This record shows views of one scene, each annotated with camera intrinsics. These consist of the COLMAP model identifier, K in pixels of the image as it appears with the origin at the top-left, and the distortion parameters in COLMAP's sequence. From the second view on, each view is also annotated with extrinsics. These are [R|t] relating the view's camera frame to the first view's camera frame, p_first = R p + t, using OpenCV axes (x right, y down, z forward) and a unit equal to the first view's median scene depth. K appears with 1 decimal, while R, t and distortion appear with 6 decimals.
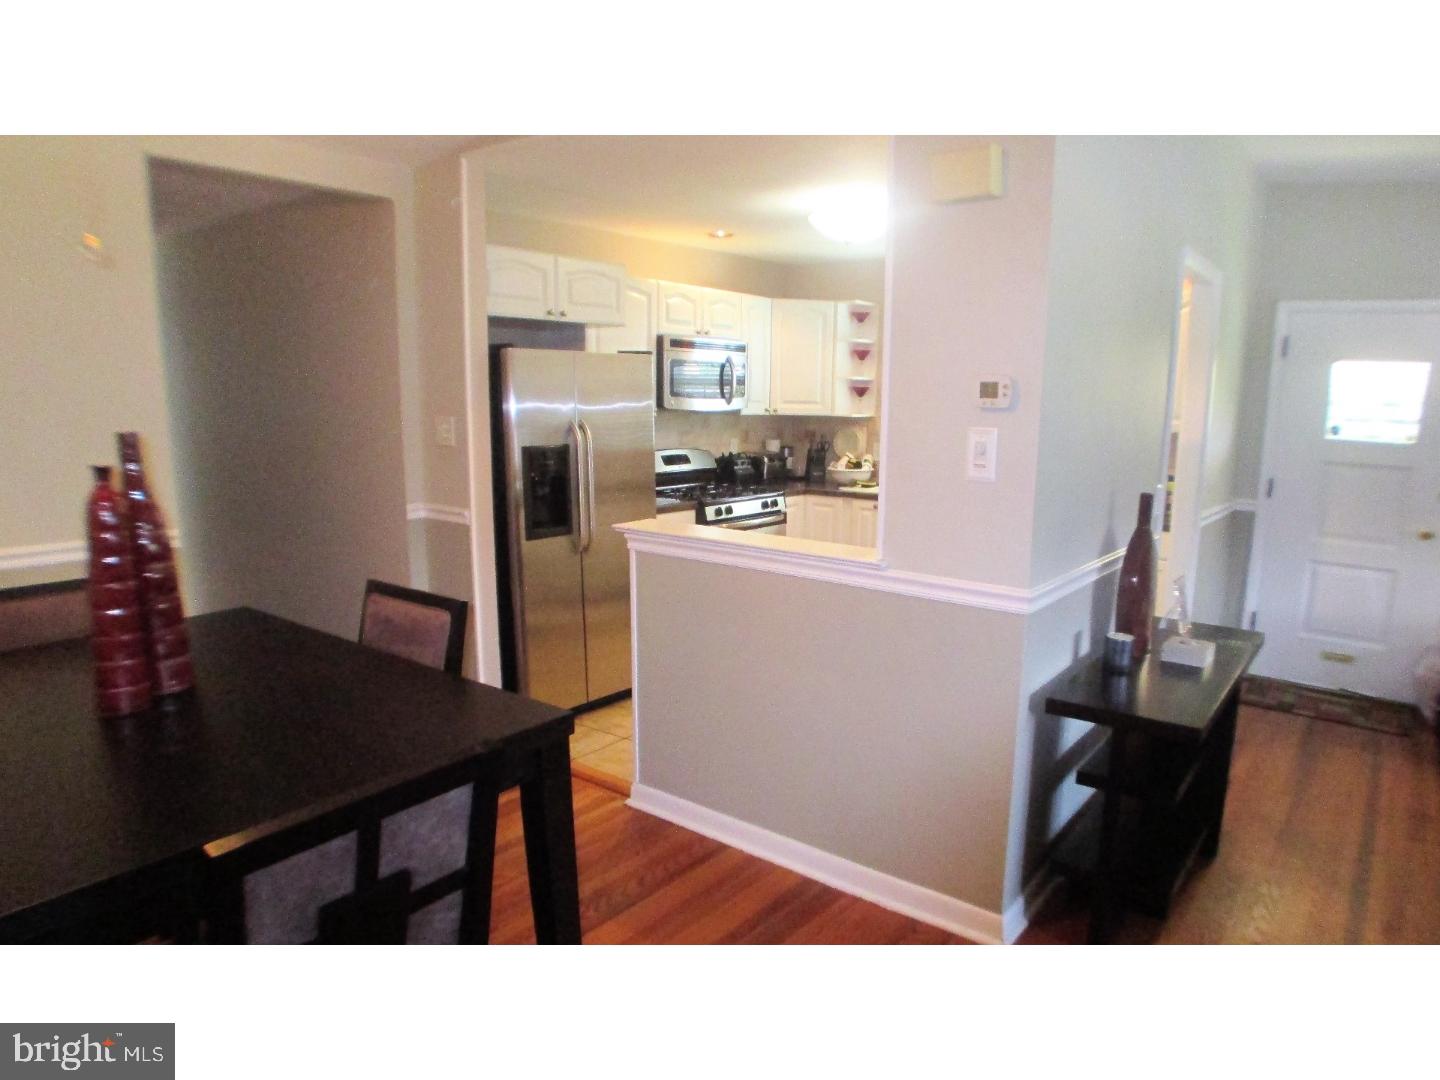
lens RADIAL K [[915.8, 0, 779.4], [0, 915.8, 541.3], [0, 0, 1]] dist [-0.109332, 0.000298]
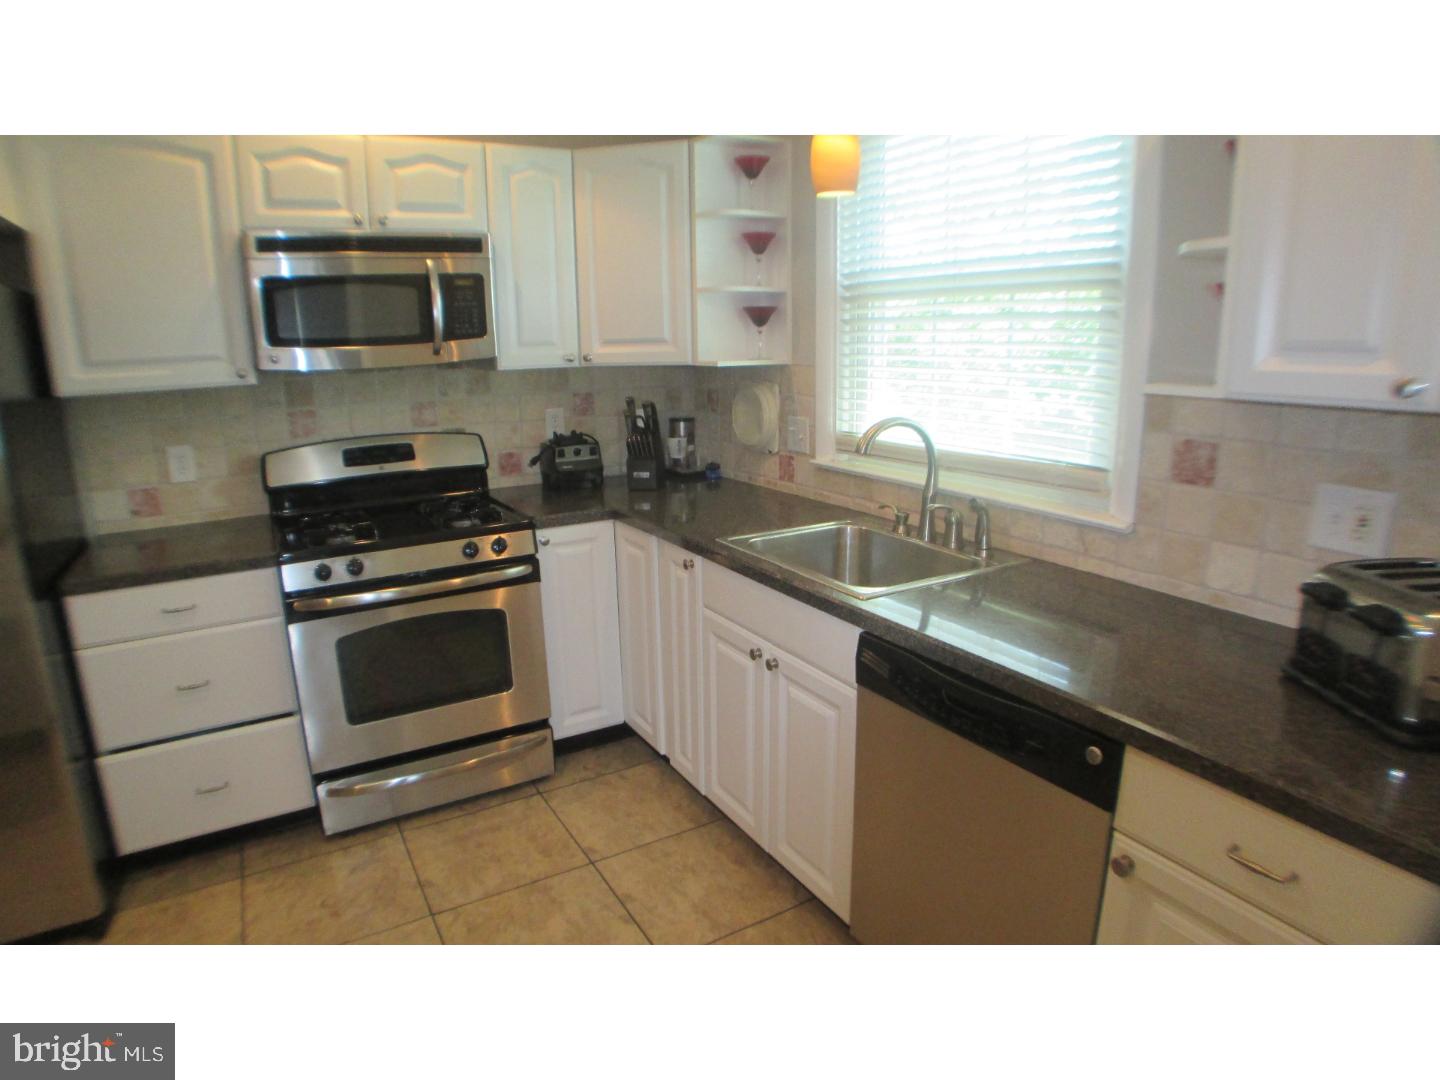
lens RADIAL K [[826.0, 0, 716.7], [0, 826.0, 515.3], [0, 0, 1]] dist [-0.130627, 0.067437]
pose [[0.914702, 0.050631, -0.400945, 0.281124], [-0.027470, 0.997616, 0.063310, -0.088462], [0.403195, -0.046896, 0.913912, 0.616964]]
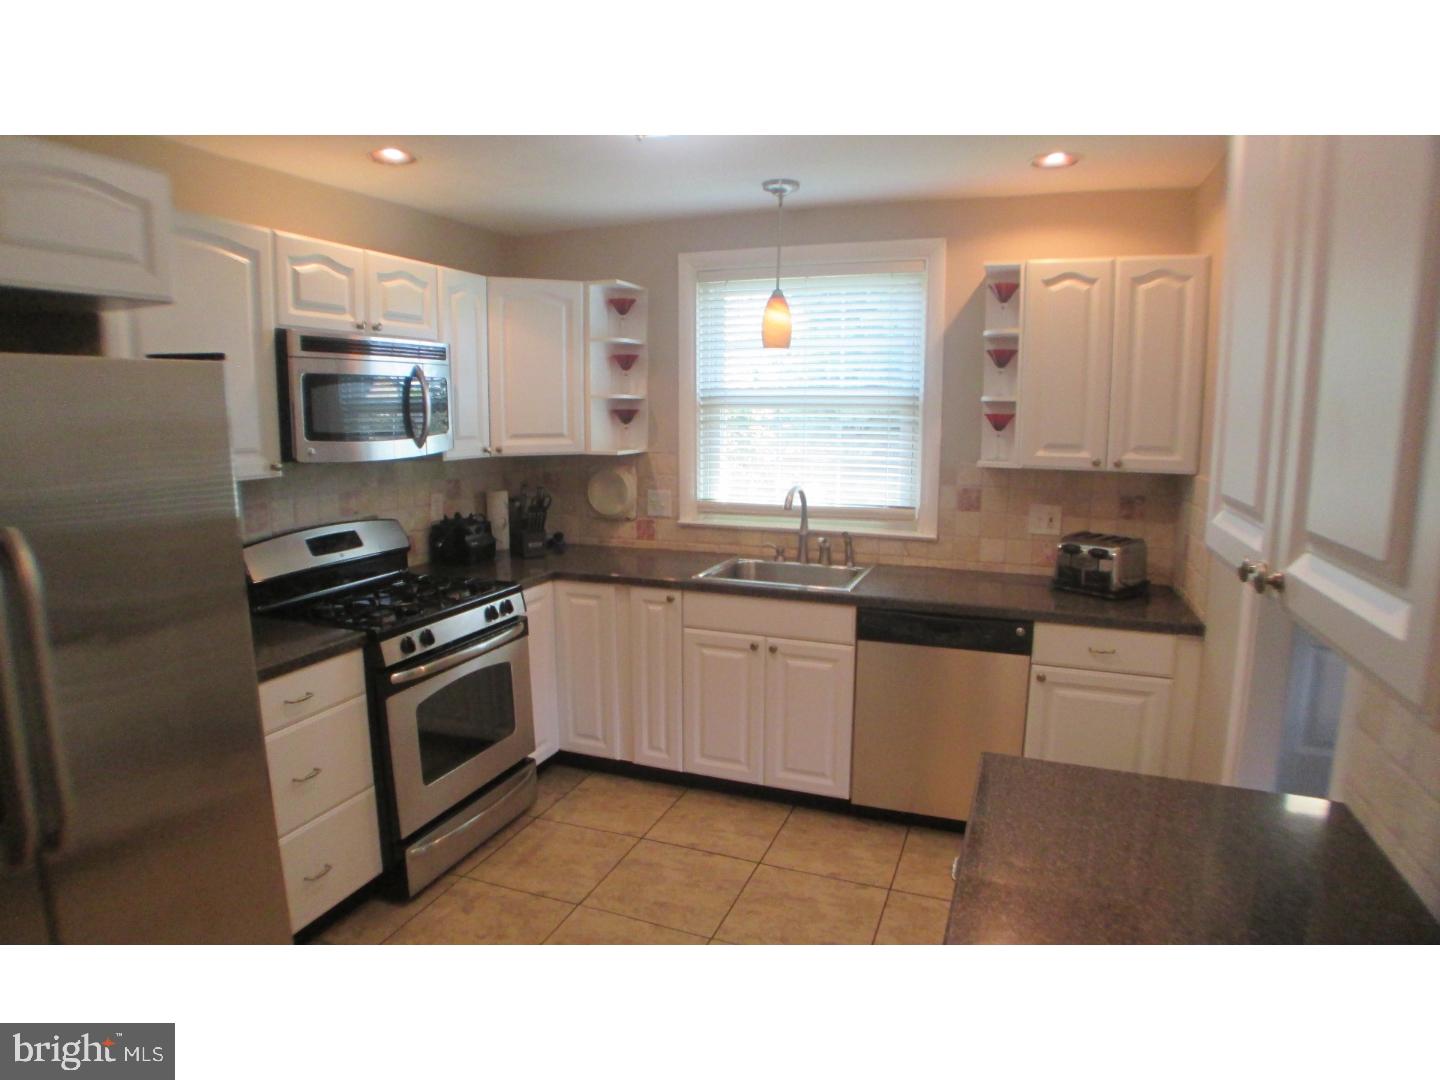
lens RADIAL K [[826.0, 0, 716.7], [0, 826.0, 515.3], [0, 0, 1]] dist [-0.130627, 0.067437]
pose [[0.966427, -0.050776, 0.251873, -0.004304], [0.057131, 0.998205, -0.017978, -0.082559], [-0.250508, 0.031764, 0.967593, 0.429456]]
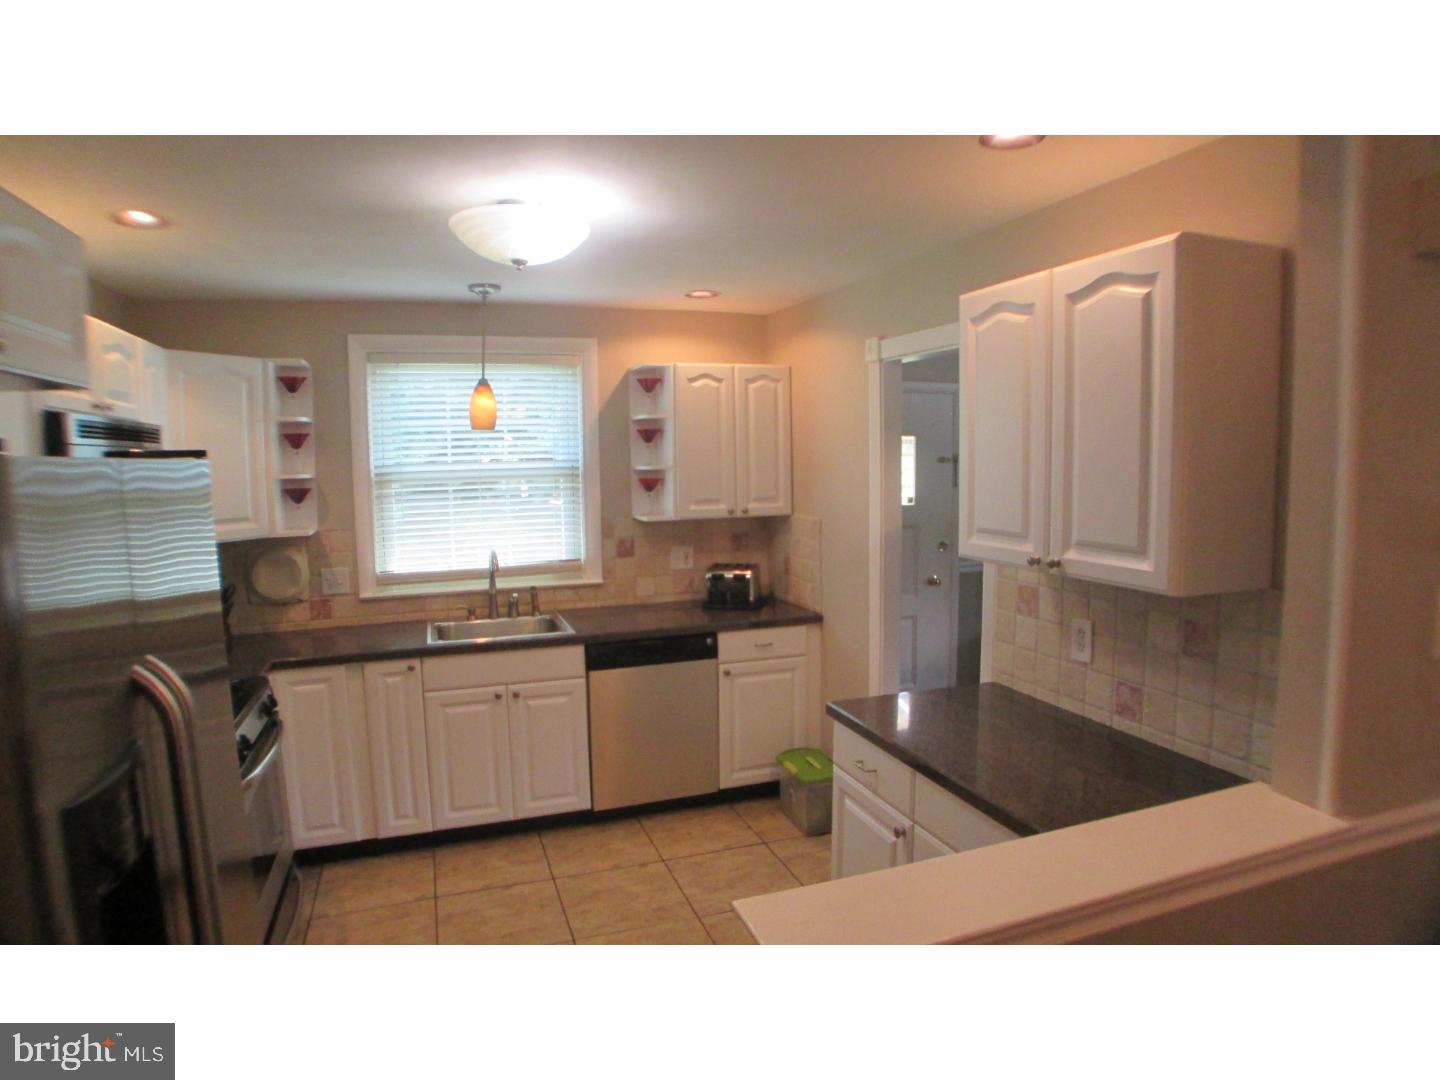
lens RADIAL K [[826.0, 0, 716.7], [0, 826.0, 515.3], [0, 0, 1]] dist [-0.130627, 0.067437]
pose [[0.564121, -0.091259, 0.820634, -0.238880], [0.161278, 0.986908, -0.001117, -0.109274], [-0.809788, 0.132980, 0.571454, 0.461458]]
